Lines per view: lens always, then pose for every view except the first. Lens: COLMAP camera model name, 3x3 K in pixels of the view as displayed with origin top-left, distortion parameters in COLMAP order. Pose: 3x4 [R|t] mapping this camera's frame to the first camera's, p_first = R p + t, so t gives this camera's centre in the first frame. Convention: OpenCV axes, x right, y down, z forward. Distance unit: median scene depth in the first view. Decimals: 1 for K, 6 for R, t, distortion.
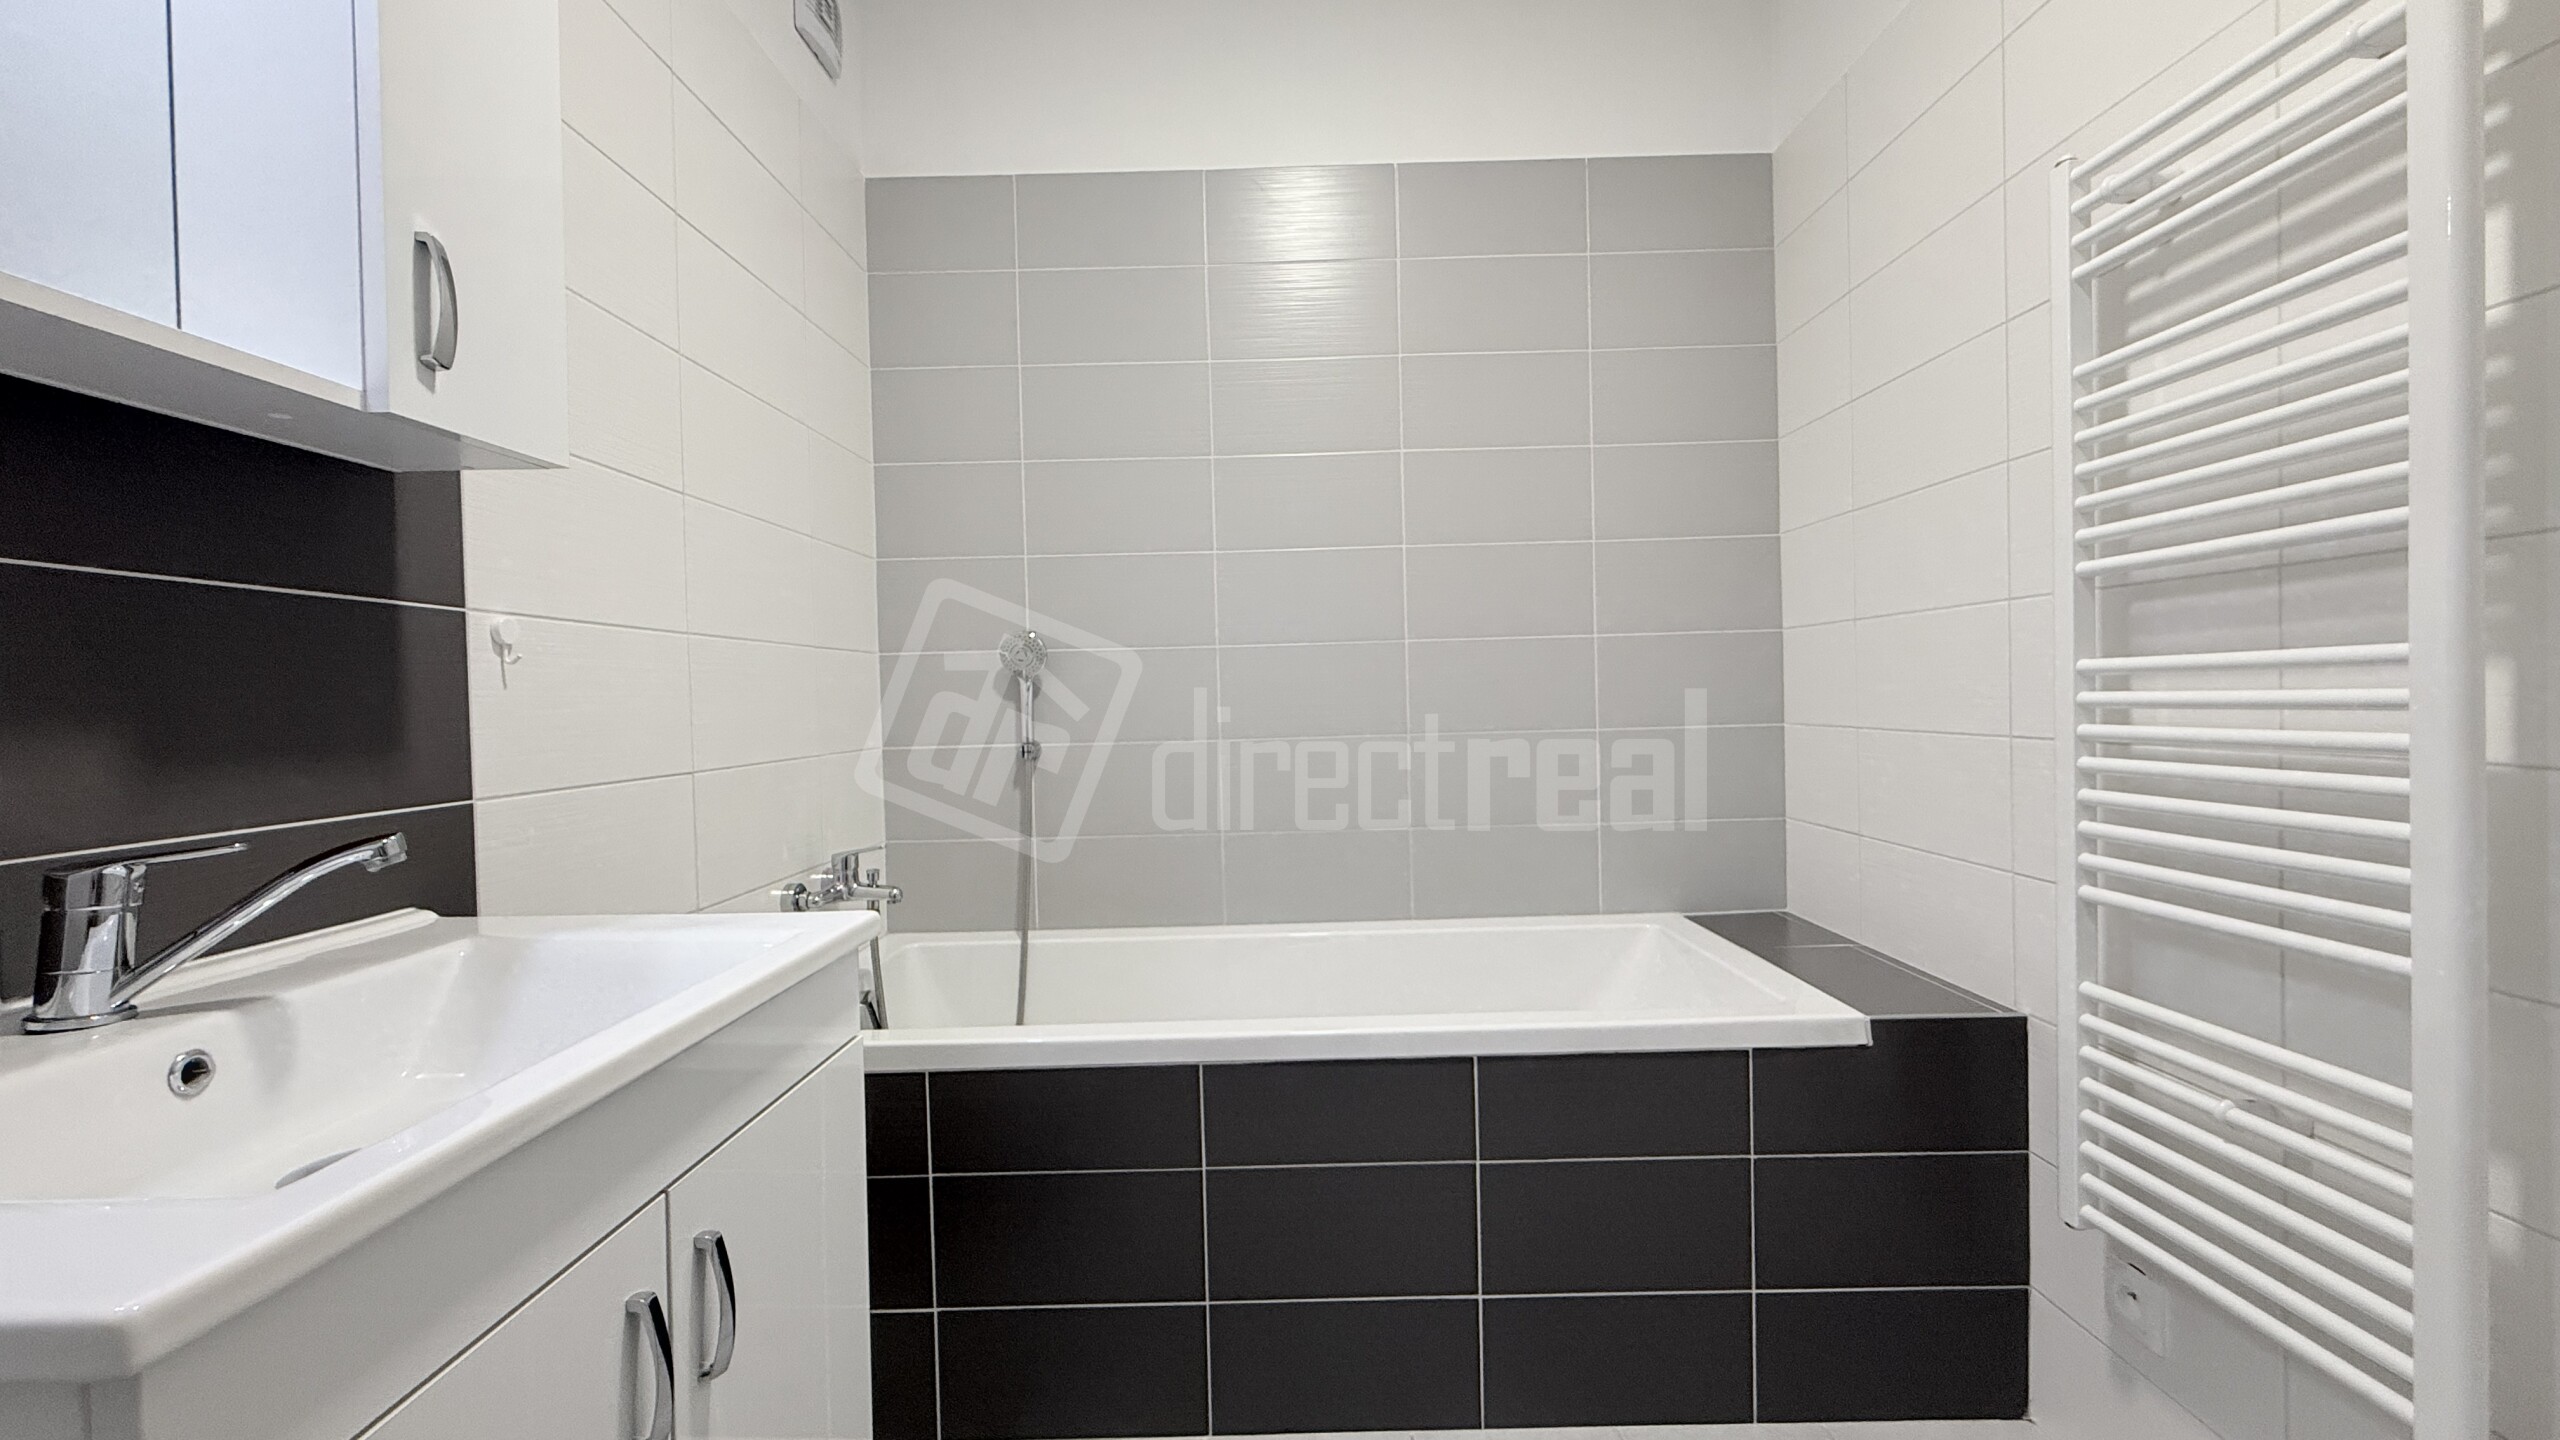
lens RADIAL K [[1006.1, 0, 1275.1], [0, 1006.1, 717.0], [0, 0, 1]] dist [-0.002515, -0.005469]
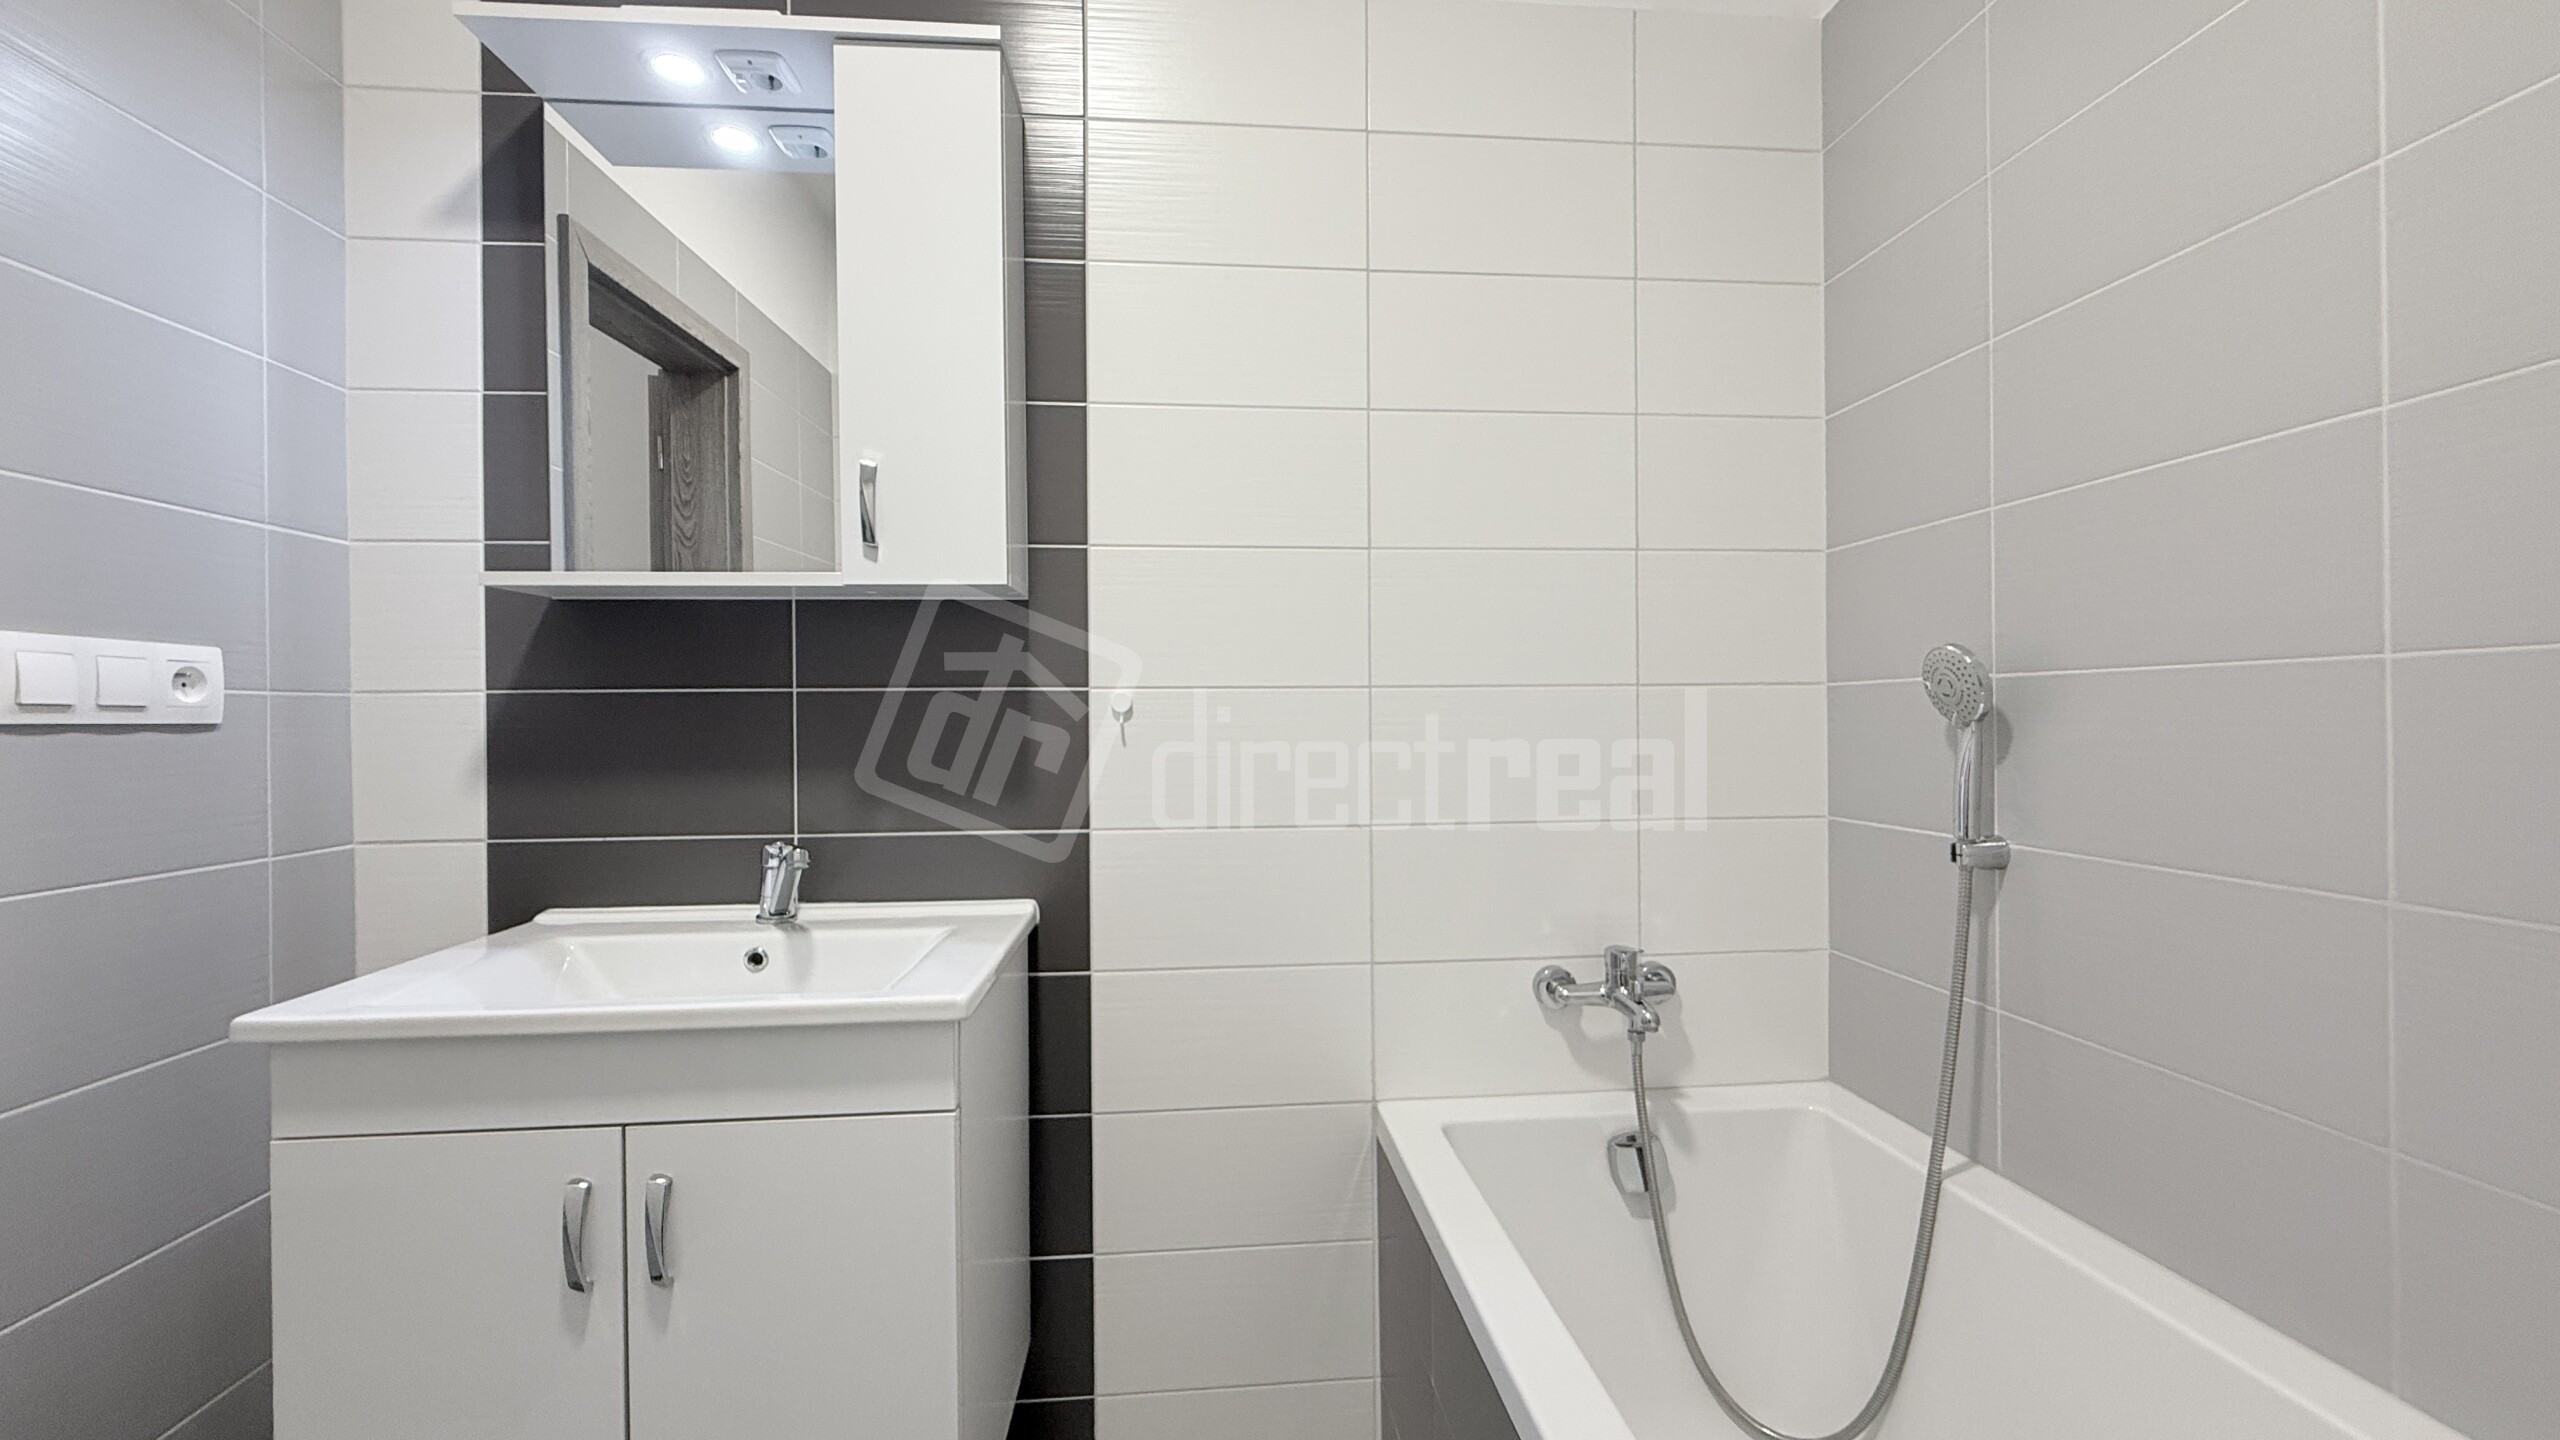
lens RADIAL K [[1019.2, 0, 1277.5], [0, 1019.2, 723.1], [0, 0, 1]] dist [0.000778, -0.000279]
pose [[0.099917, 0.041739, -0.994120, 0.437474], [-0.014268, 0.999077, 0.040513, -0.089070], [0.994893, 0.010136, 0.100420, 0.820389]]
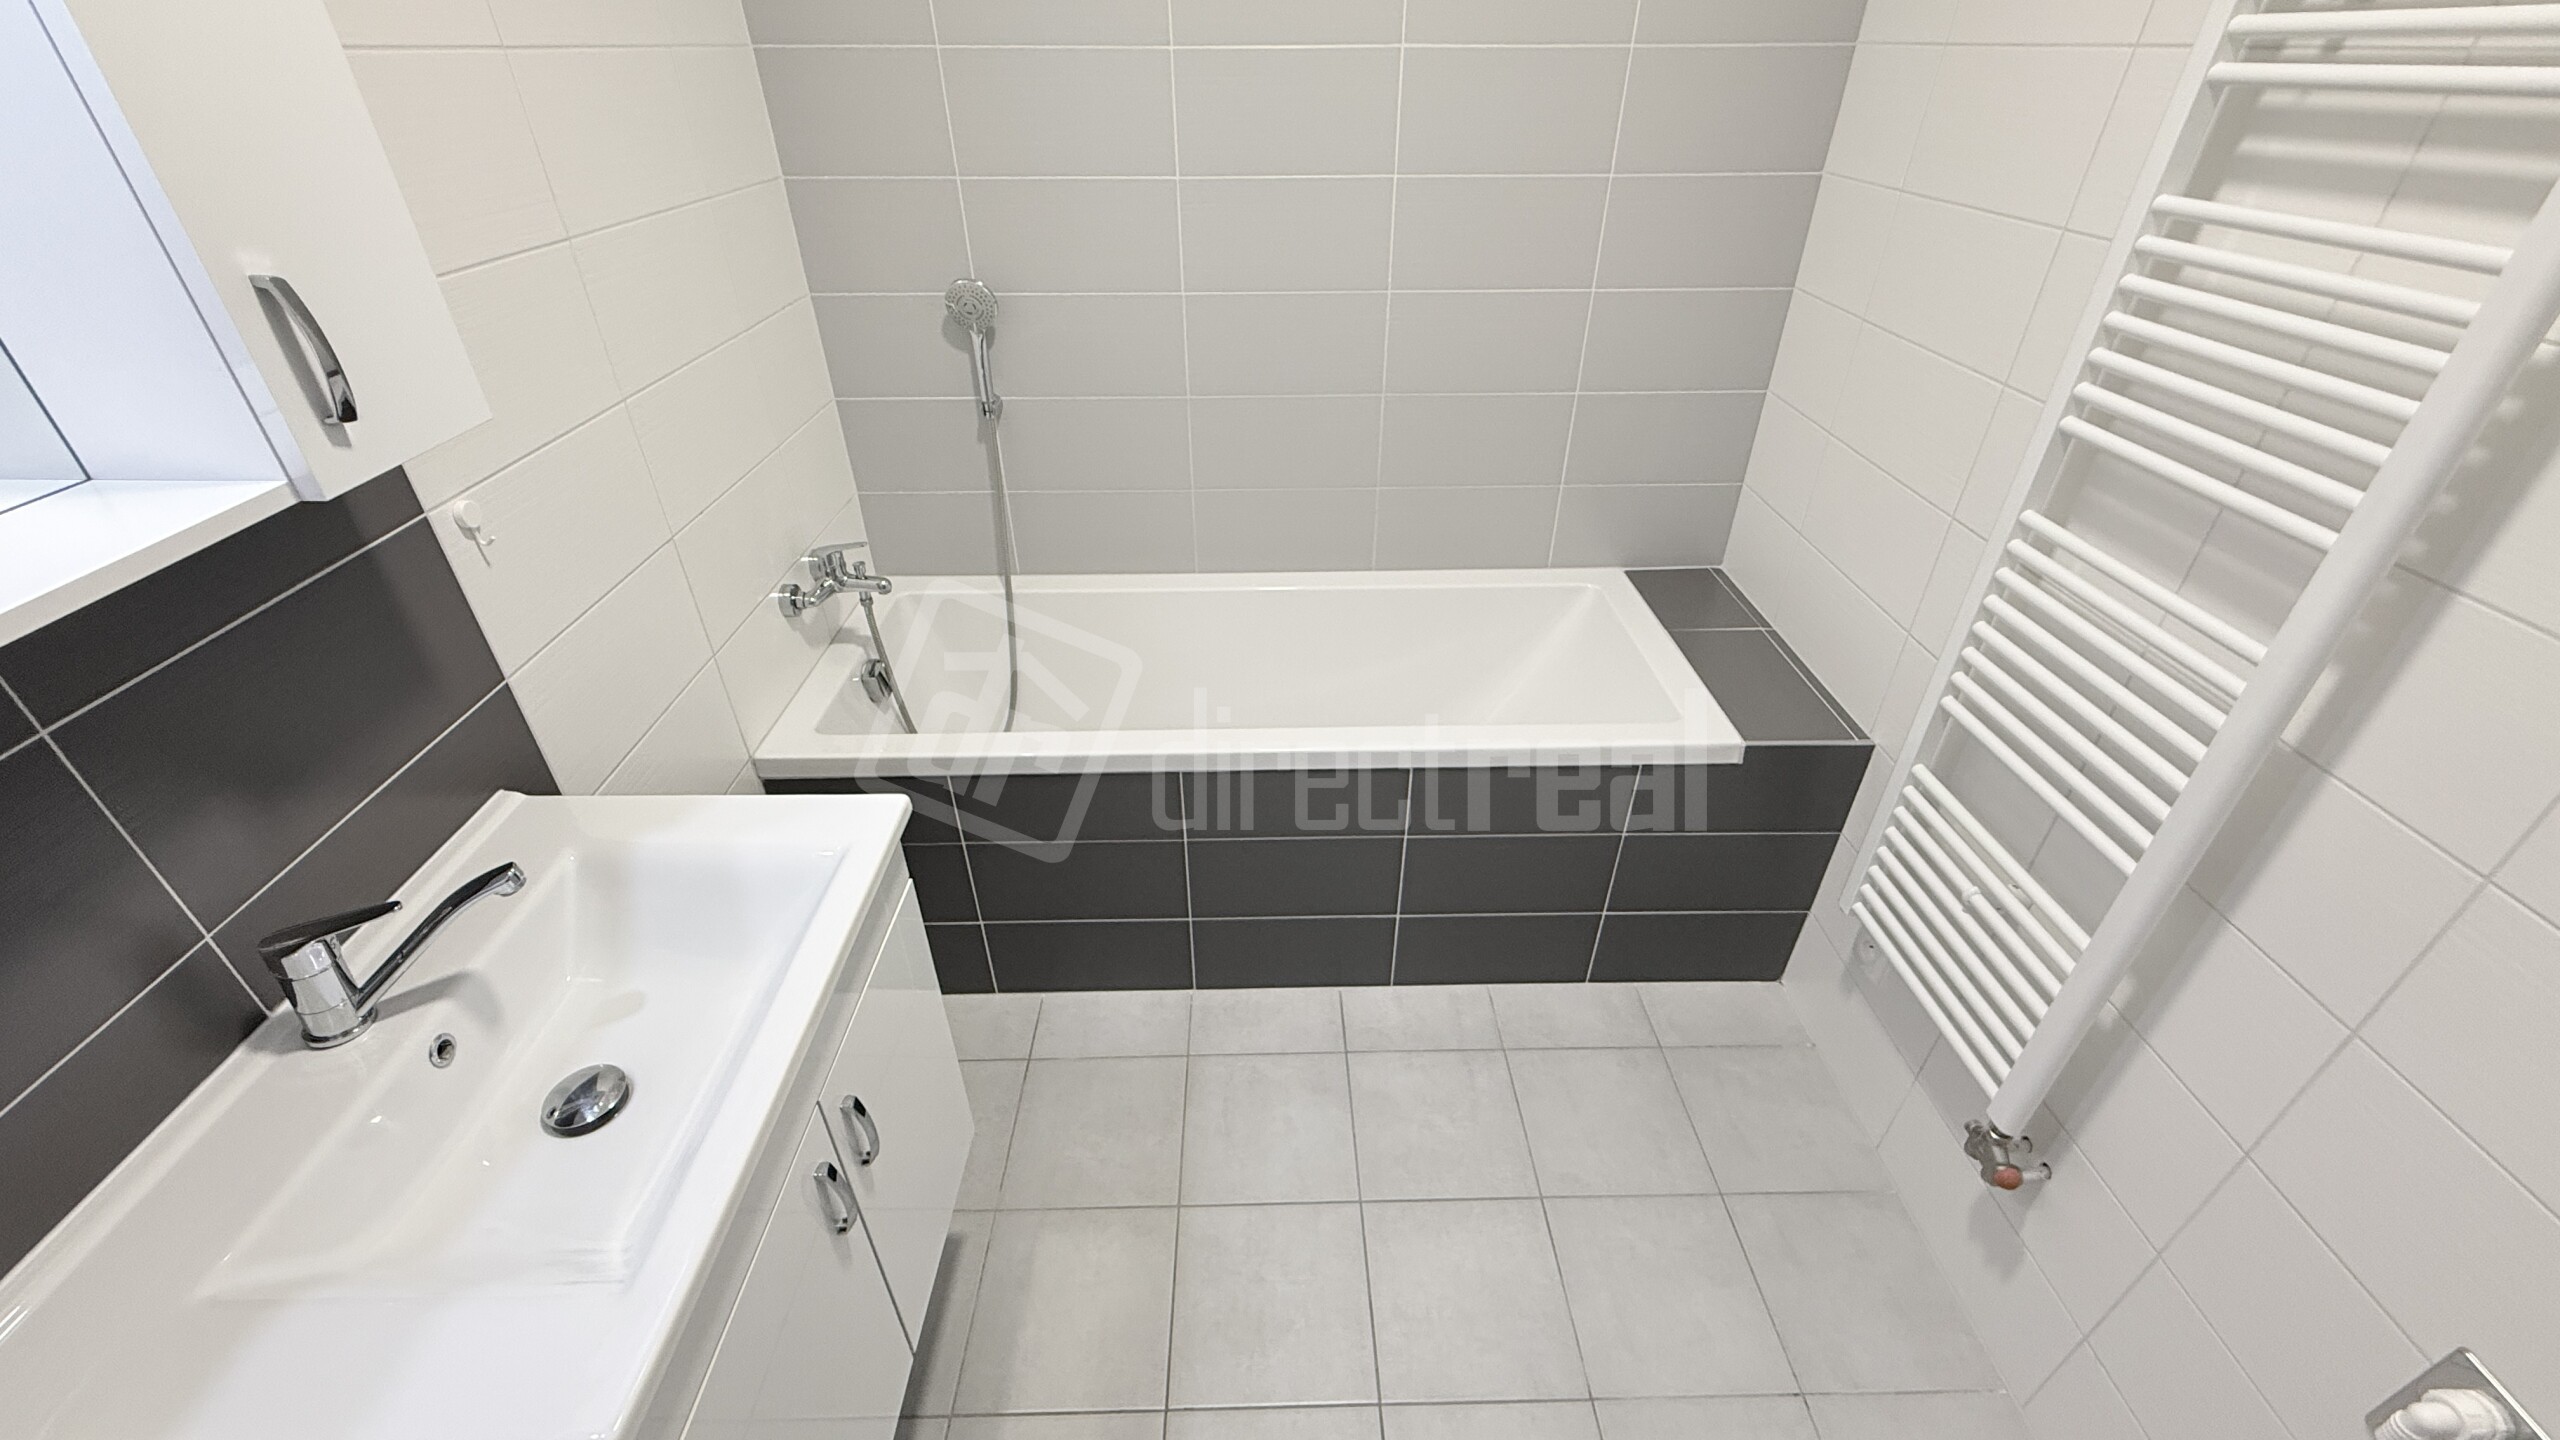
lens RADIAL K [[1019.2, 0, 1277.5], [0, 1019.2, 723.1], [0, 0, 1]] dist [0.000778, -0.000279]
pose [[0.999528, 0.010925, 0.028715, 0.008284], [-0.024642, 0.843280, 0.536909, -0.367981], [-0.018349, -0.537363, 0.843151, 0.013763]]
